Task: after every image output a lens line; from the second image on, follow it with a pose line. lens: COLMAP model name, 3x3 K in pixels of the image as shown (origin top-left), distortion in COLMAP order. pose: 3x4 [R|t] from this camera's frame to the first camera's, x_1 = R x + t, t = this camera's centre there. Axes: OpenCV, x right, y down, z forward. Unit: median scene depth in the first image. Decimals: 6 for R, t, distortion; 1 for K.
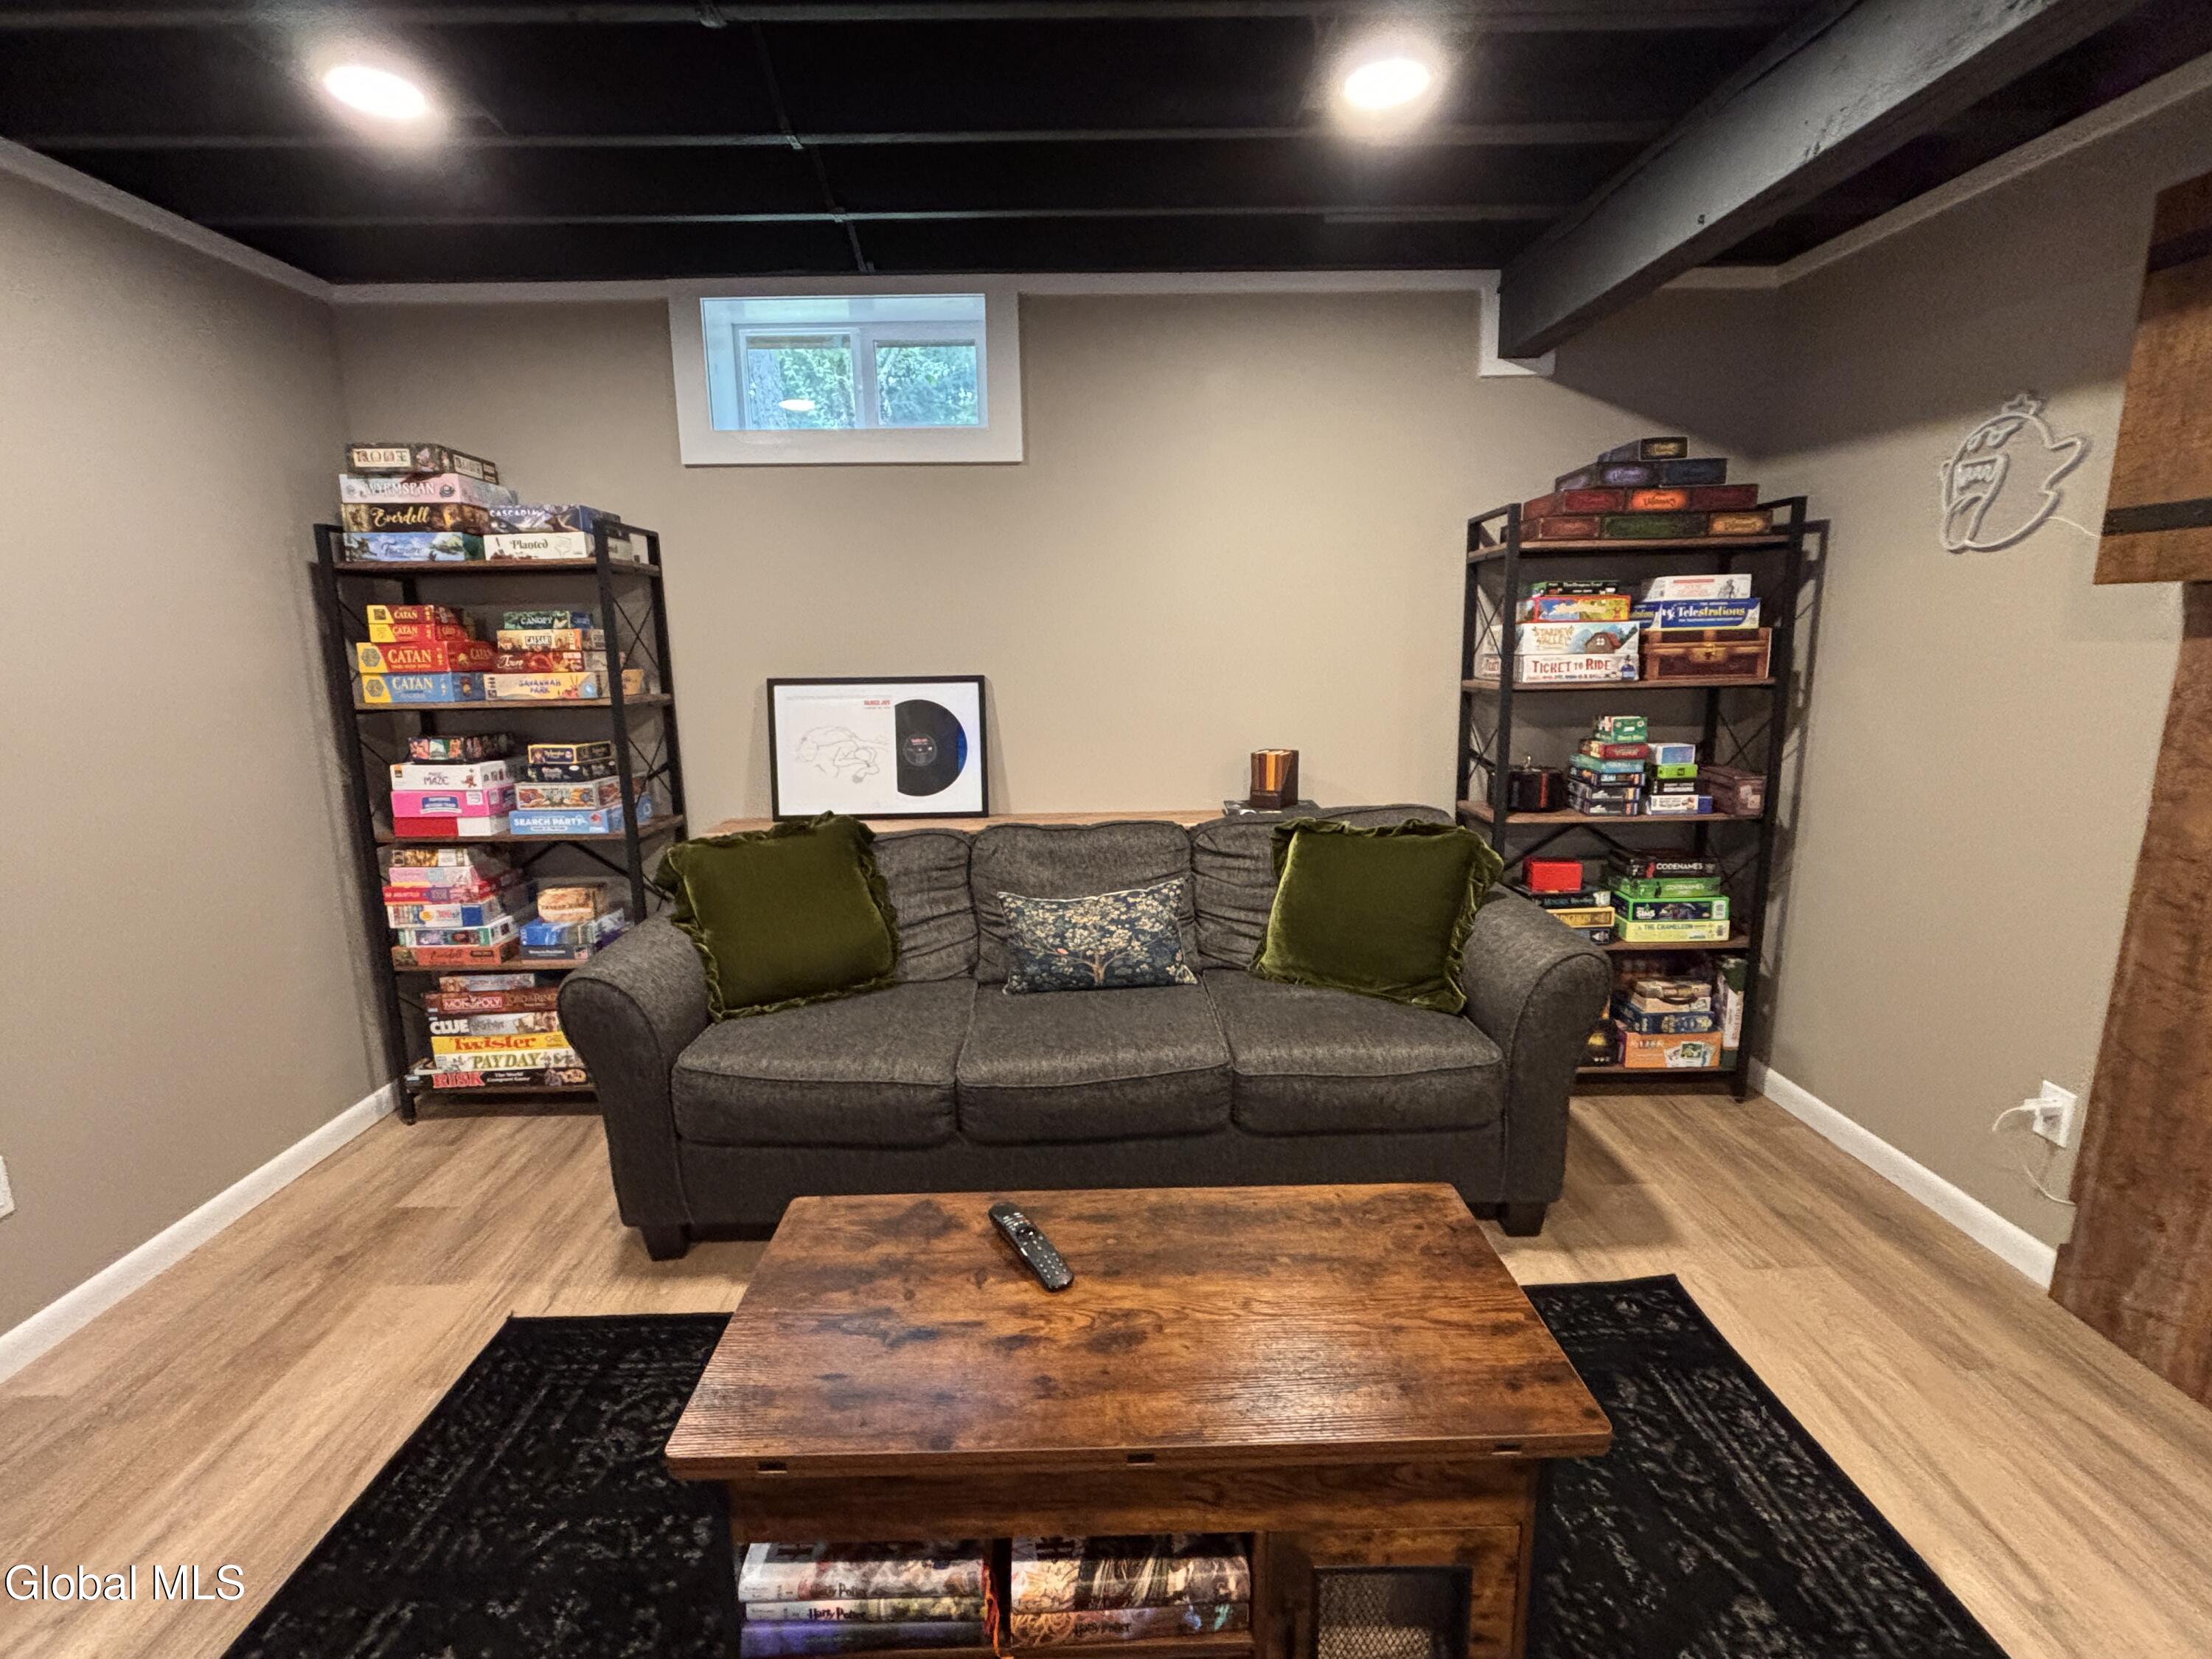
lens RADIAL K [[1038.0, 0, 1097.4], [0, 1038.0, 821.9], [0, 0, 1]] dist [-0.002232, -0.000347]
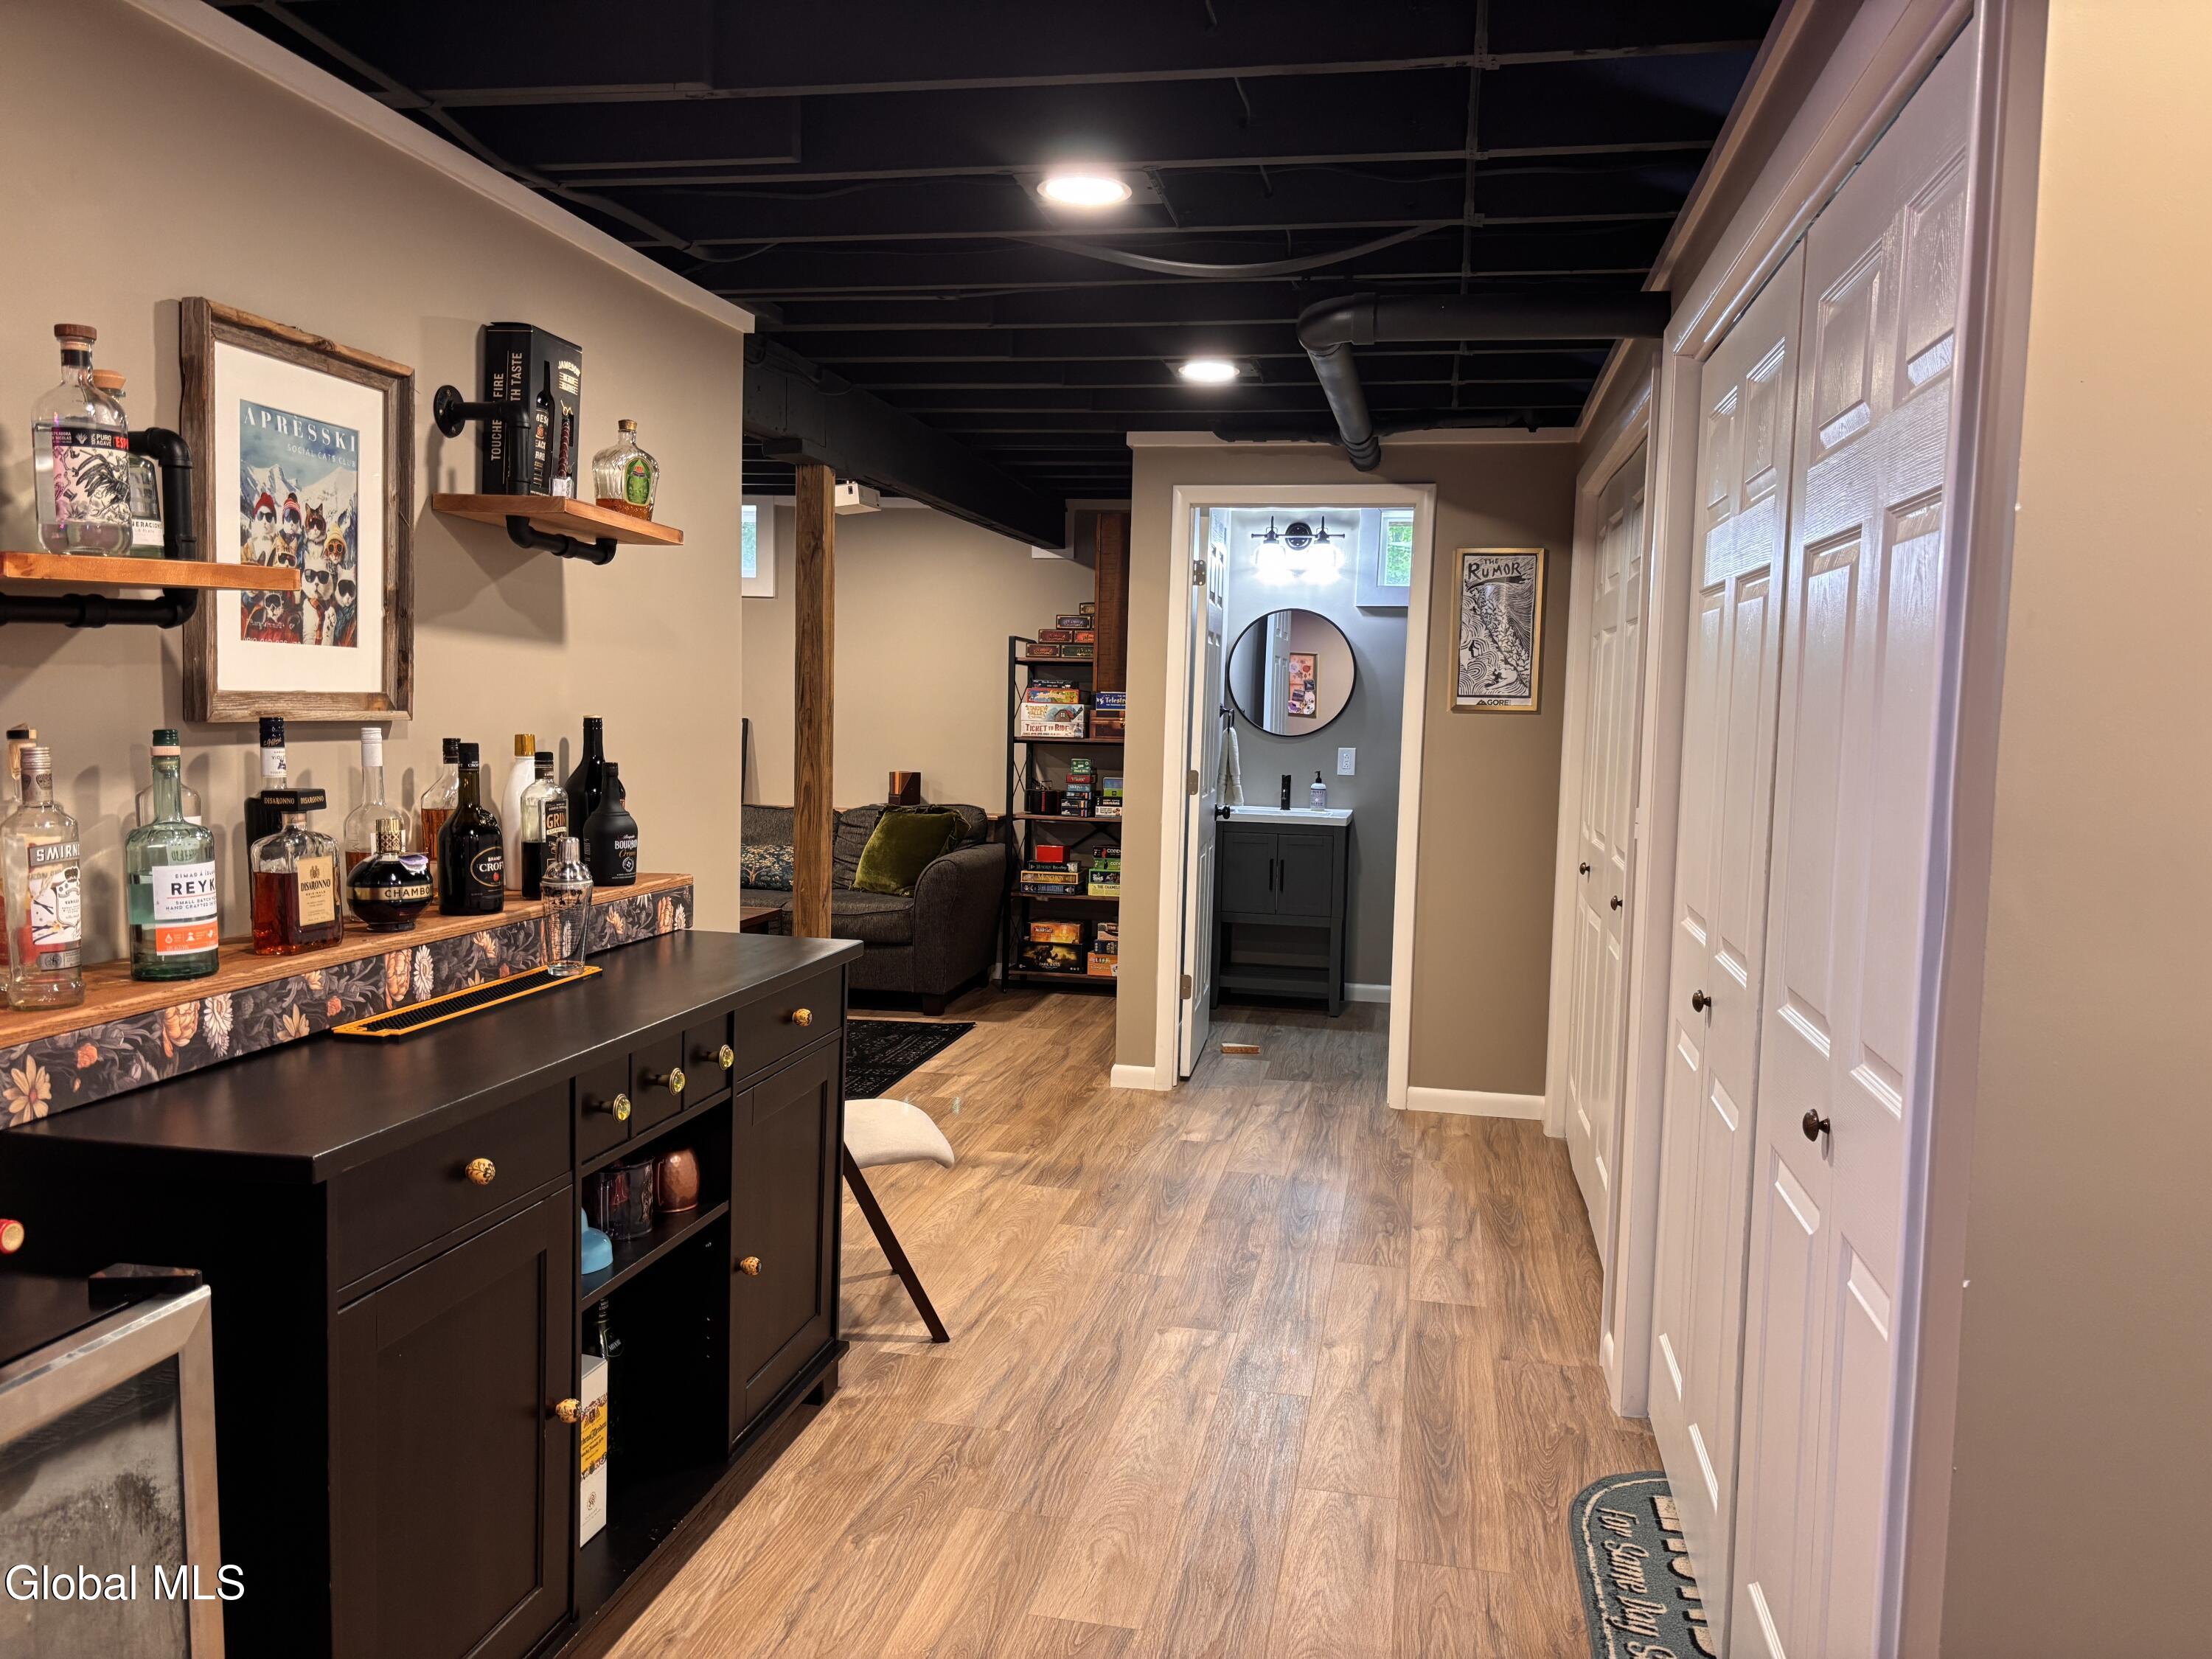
lens RADIAL K [[1676.1, 0, 1106.0], [0, 1676.1, 829.5], [0, 0, 1]] dist [0.012917, 0.005028]
pose [[0.978718, 0.058707, -0.196631, 1.110227], [-0.080379, 0.991312, -0.104110, 0.301485], [0.188811, 0.117700, 0.974935, -1.689916]]
